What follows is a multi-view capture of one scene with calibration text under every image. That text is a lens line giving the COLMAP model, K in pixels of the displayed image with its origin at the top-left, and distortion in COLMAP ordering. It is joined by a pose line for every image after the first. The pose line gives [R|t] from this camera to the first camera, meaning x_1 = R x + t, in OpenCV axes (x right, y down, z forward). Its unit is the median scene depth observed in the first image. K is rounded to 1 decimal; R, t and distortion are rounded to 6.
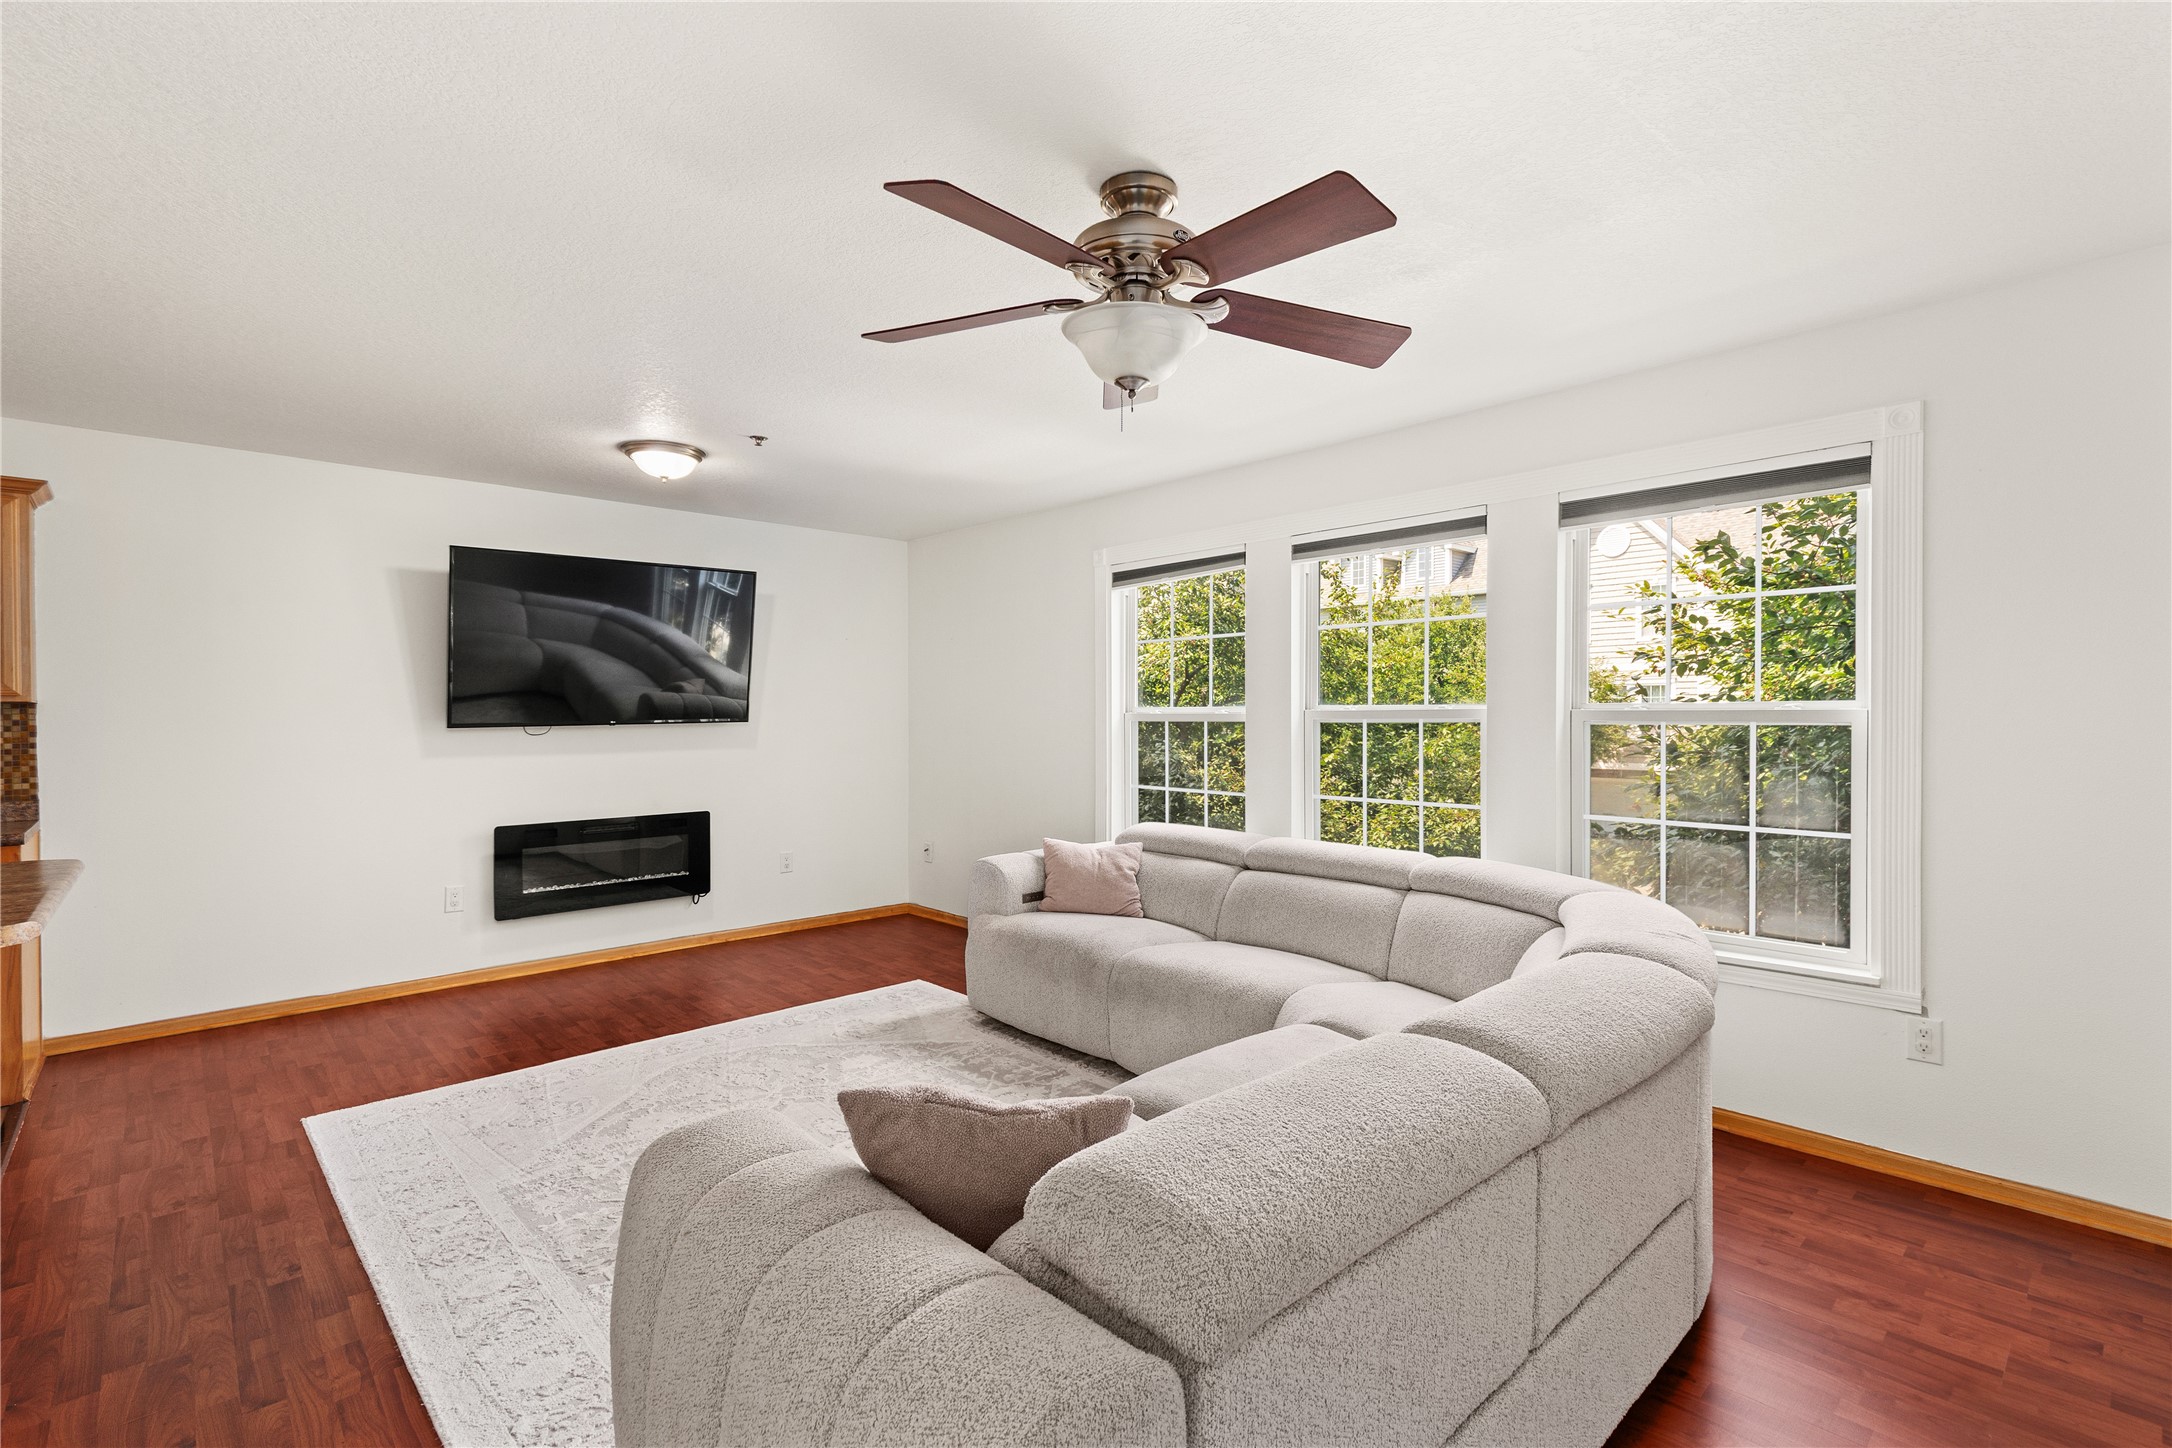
lens RADIAL K [[982.1, 0, 1086.0], [0, 982.1, 724.0], [0, 0, 1]] dist [0.002019, 0.000320]
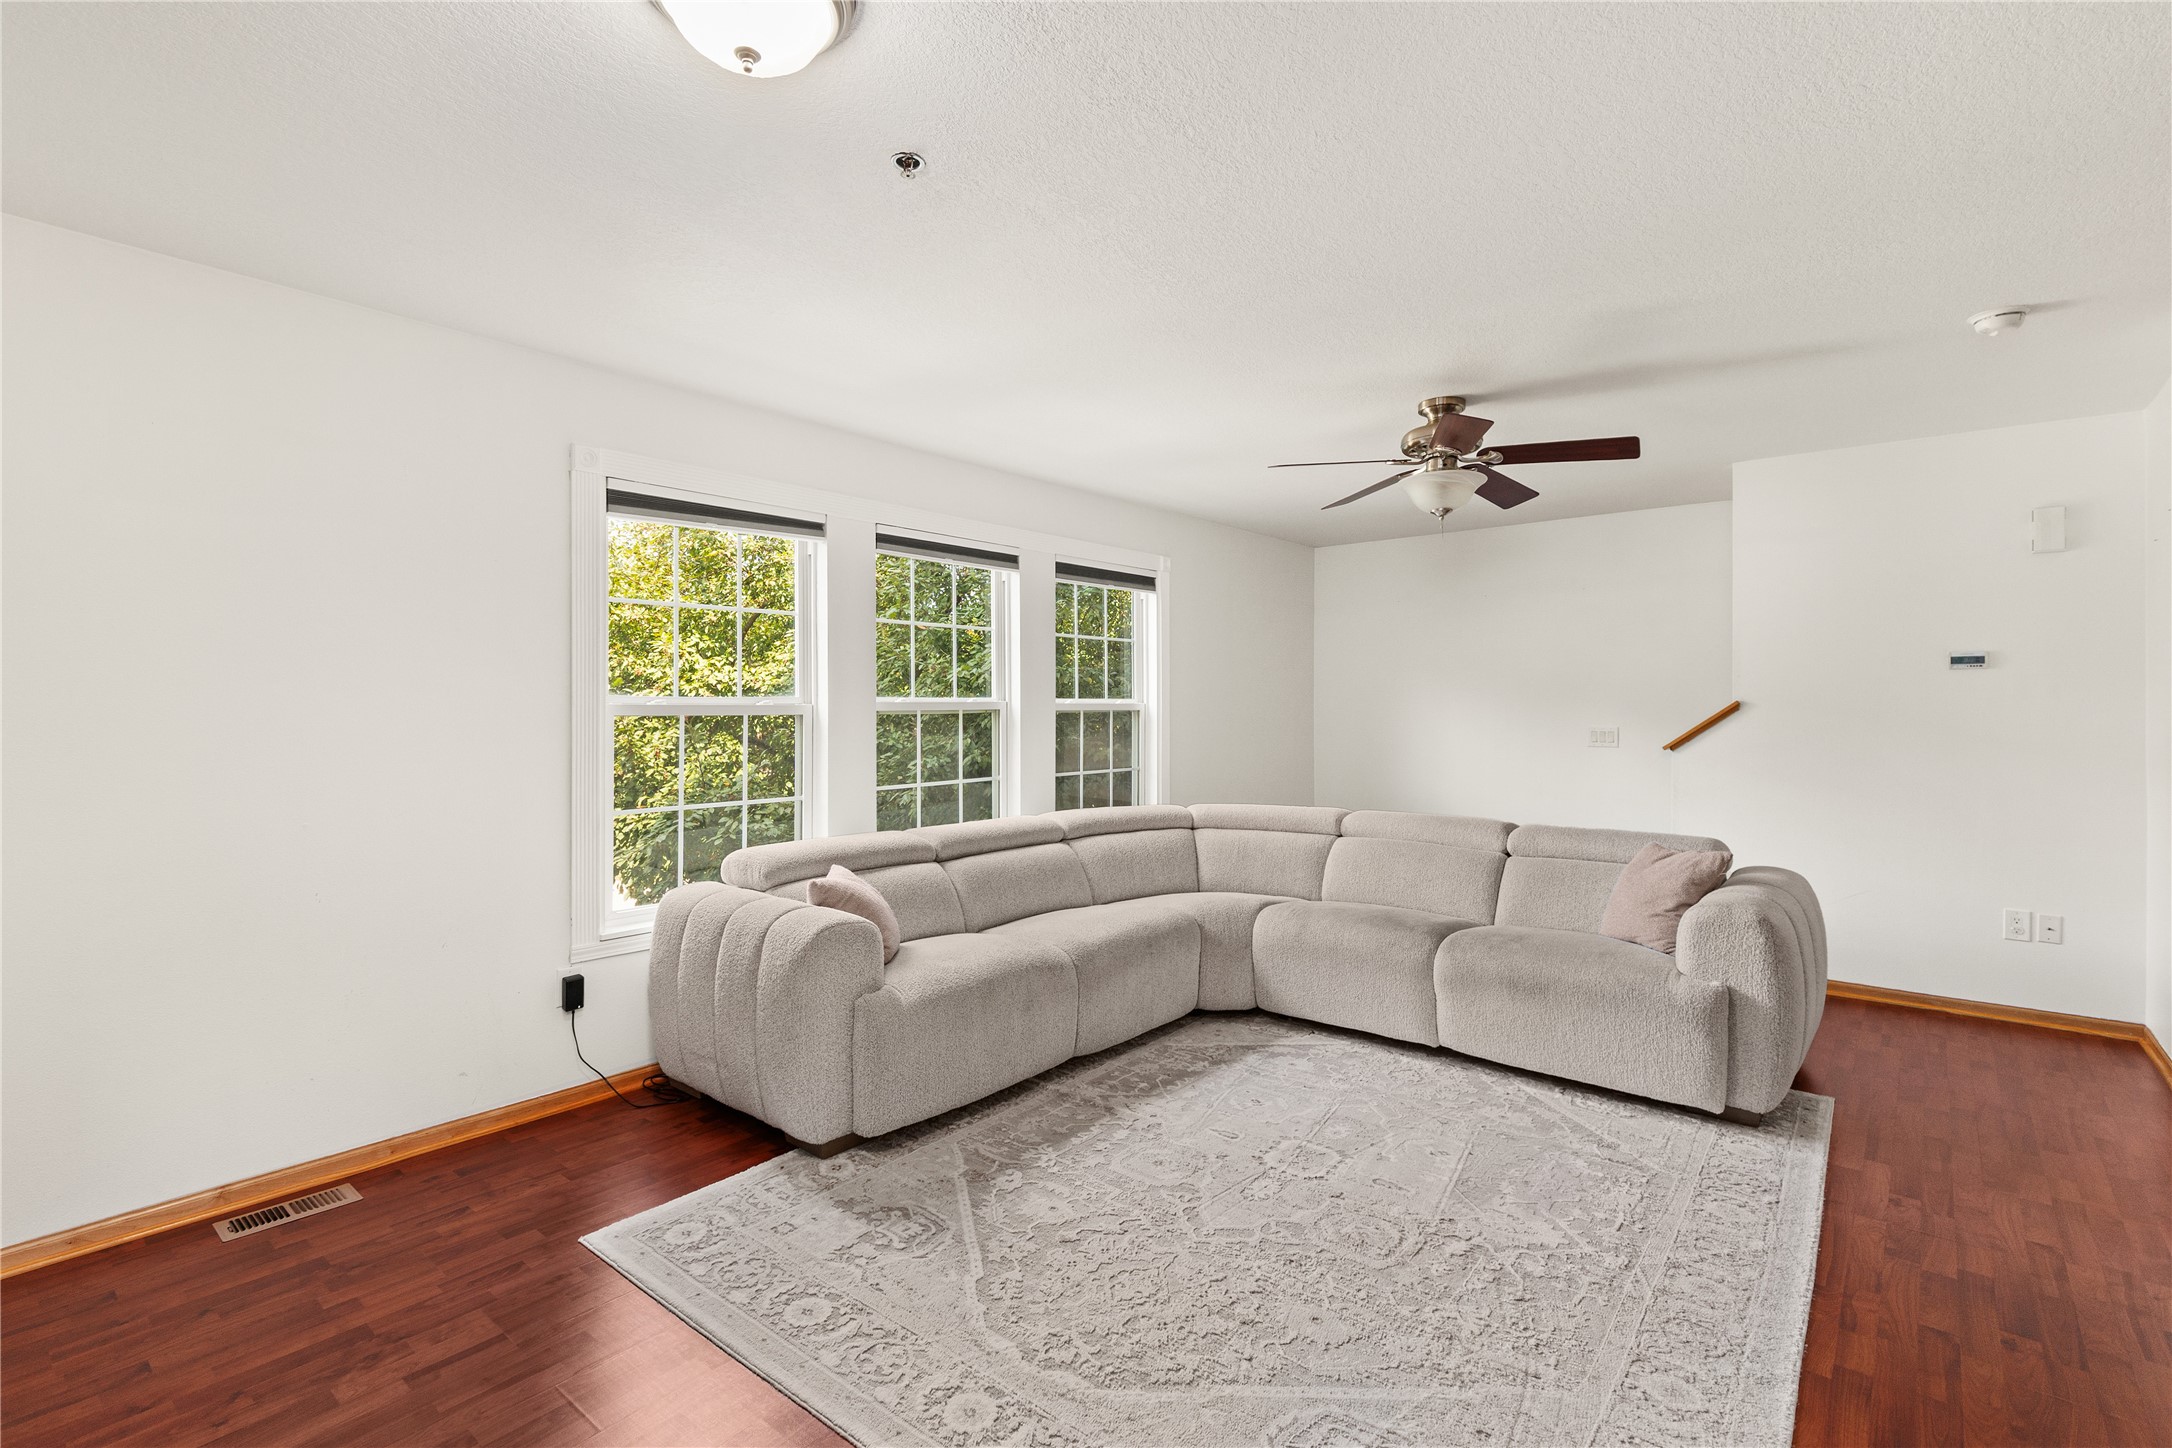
lens RADIAL K [[994.7, 0, 1107.6], [0, 994.7, 707.6], [0, 0, 1]] dist [0.007471, -0.000391]
pose [[-0.129102, 0.000207, 0.991631, -0.881157], [0.012896, 0.999916, 0.001470, -0.007459], [-0.991547, 0.012978, -0.129094, 0.993367]]
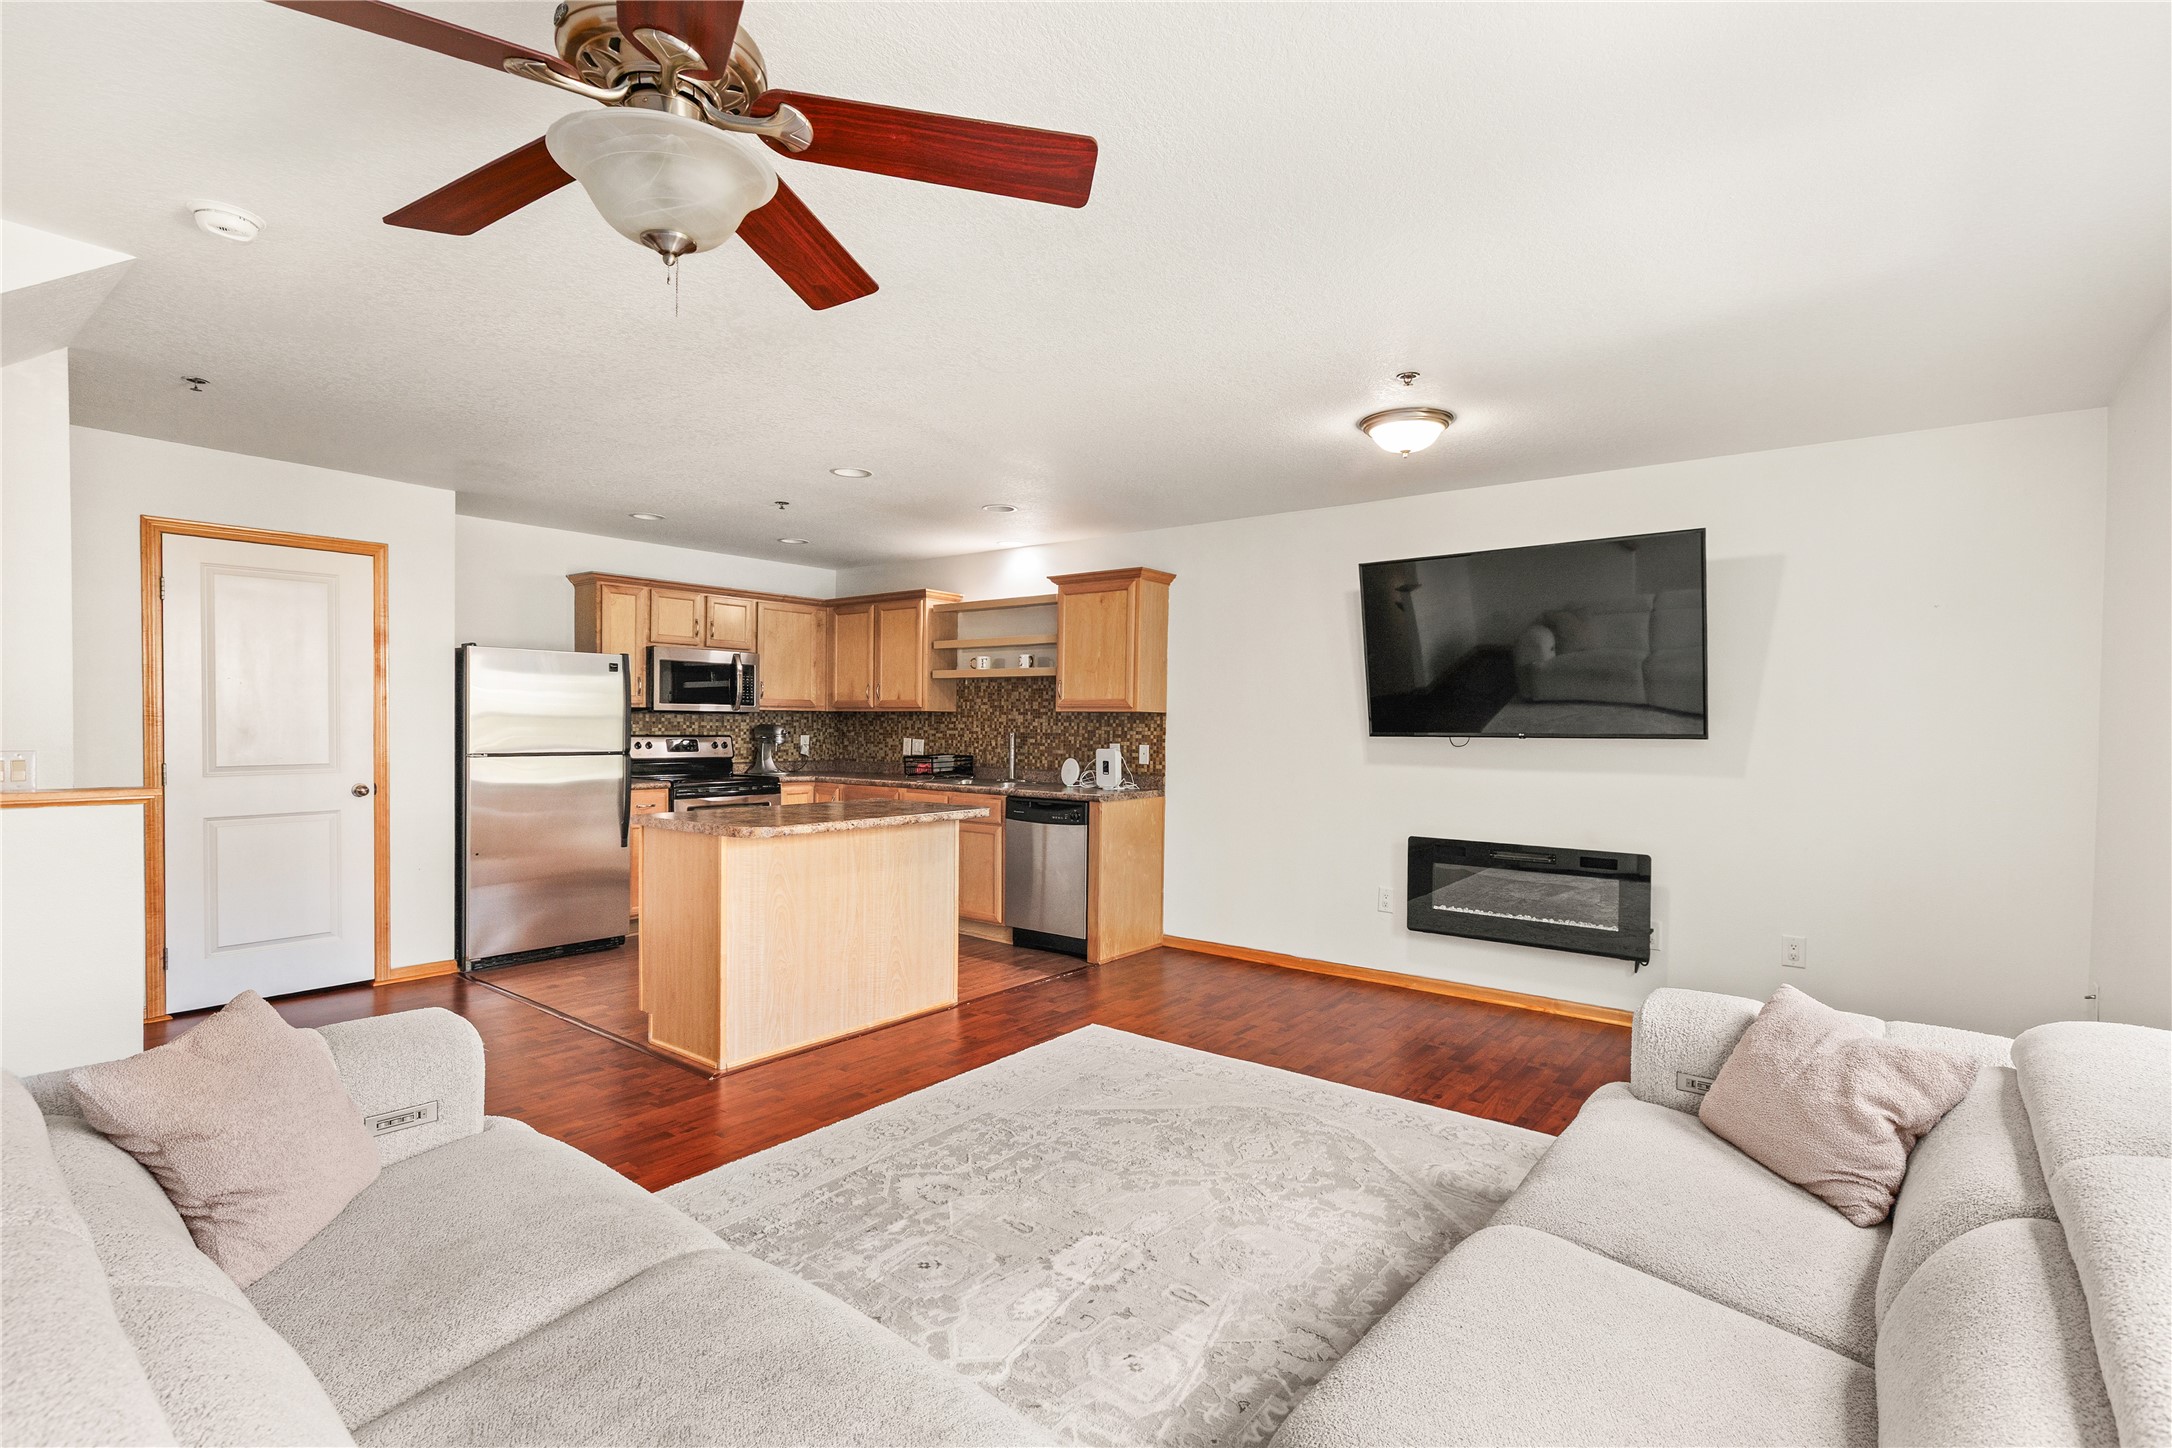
lens RADIAL K [[1015.3, 0, 1129.4], [0, 1015.3, 736.2], [0, 0, 1]] dist [0.003567, 0.000197]
pose [[0.170755, 0.019590, -0.985119, 0.454605], [-0.024844, 0.999570, 0.015571, -0.007748], [0.985000, 0.021816, 0.171168, 0.663399]]
